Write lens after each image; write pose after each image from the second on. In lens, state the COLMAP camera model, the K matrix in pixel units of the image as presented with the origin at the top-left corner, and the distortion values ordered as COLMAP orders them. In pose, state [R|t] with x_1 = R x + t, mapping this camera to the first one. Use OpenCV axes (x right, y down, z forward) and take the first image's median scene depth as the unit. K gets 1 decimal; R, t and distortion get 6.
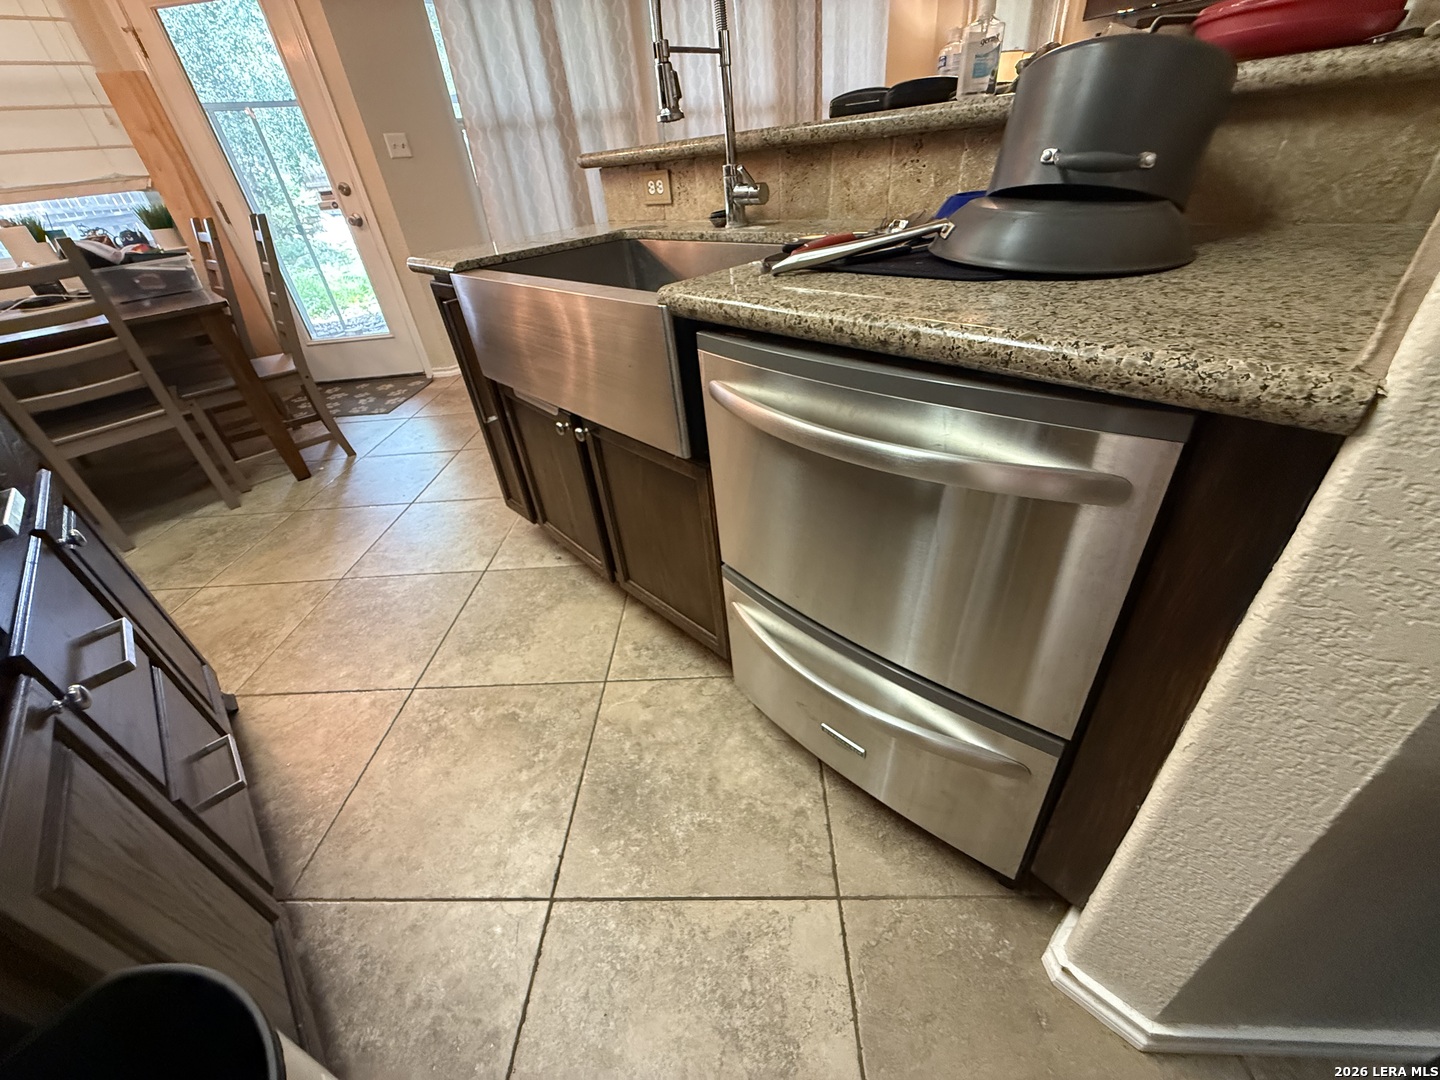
lens RADIAL K [[576.5, 0, 715.9], [0, 576.5, 542.2], [0, 0, 1]] dist [0.002561, -0.000409]
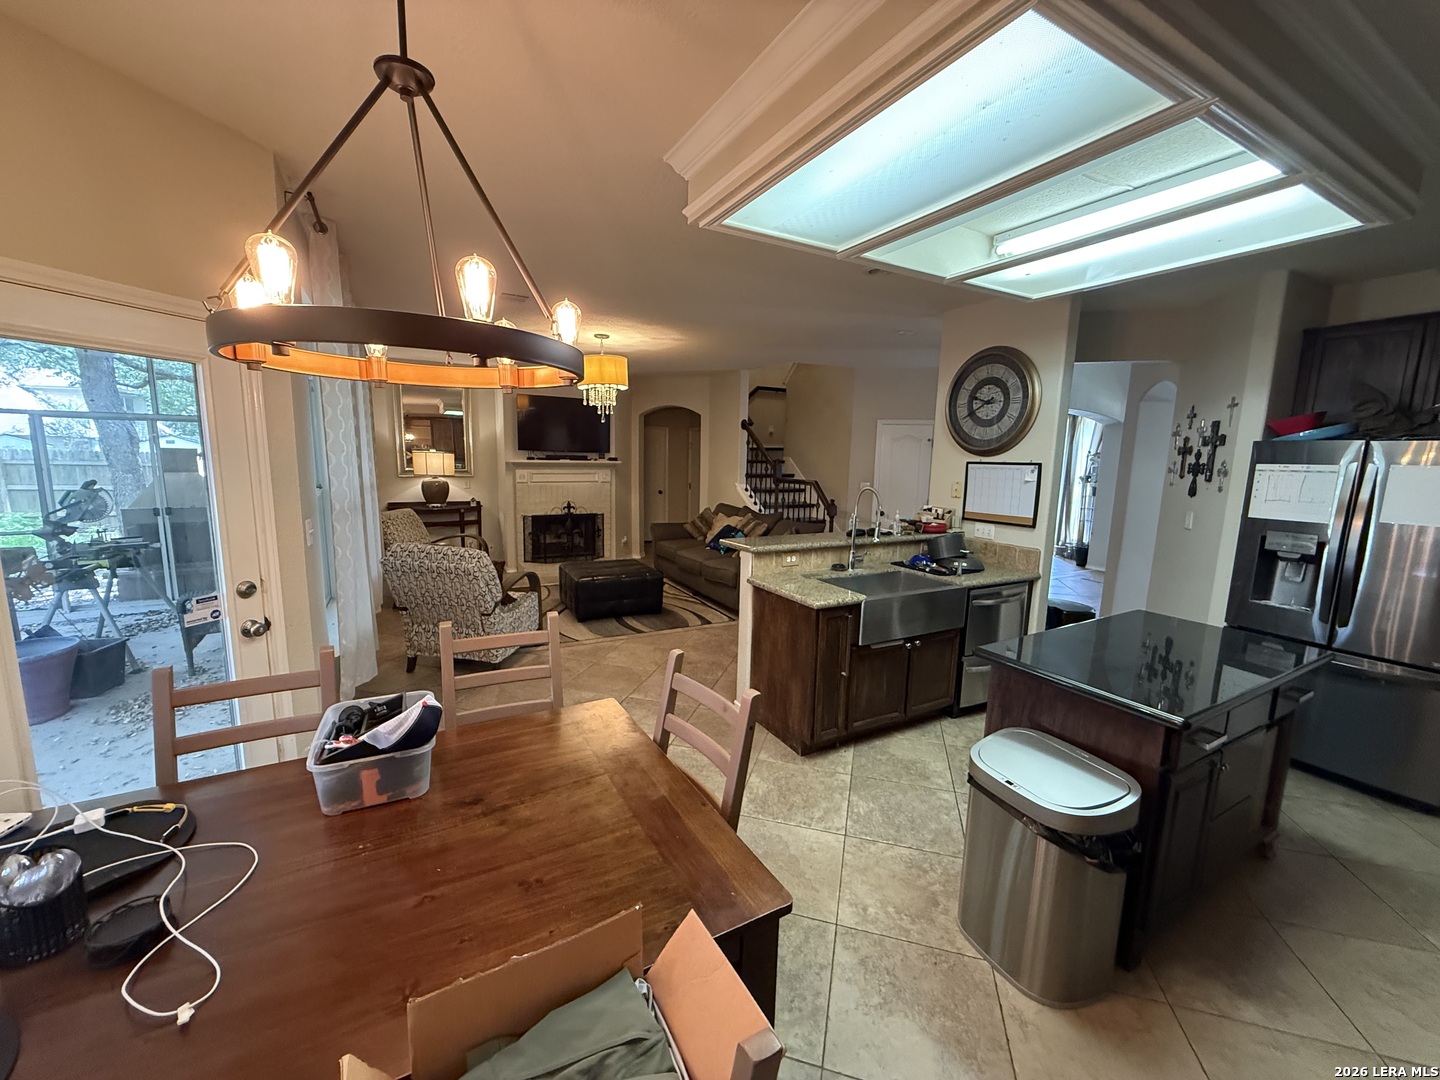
lens RADIAL K [[576.5, 0, 717.8], [0, 576.5, 542.7], [0, 0, 1]] dist [0.002561, -0.000409]
pose [[0.234559, -0.049260, 0.970853, -2.263044], [0.506926, 0.858369, -0.078921, -0.630914], [-0.829463, 0.510662, 0.226310, 0.700000]]
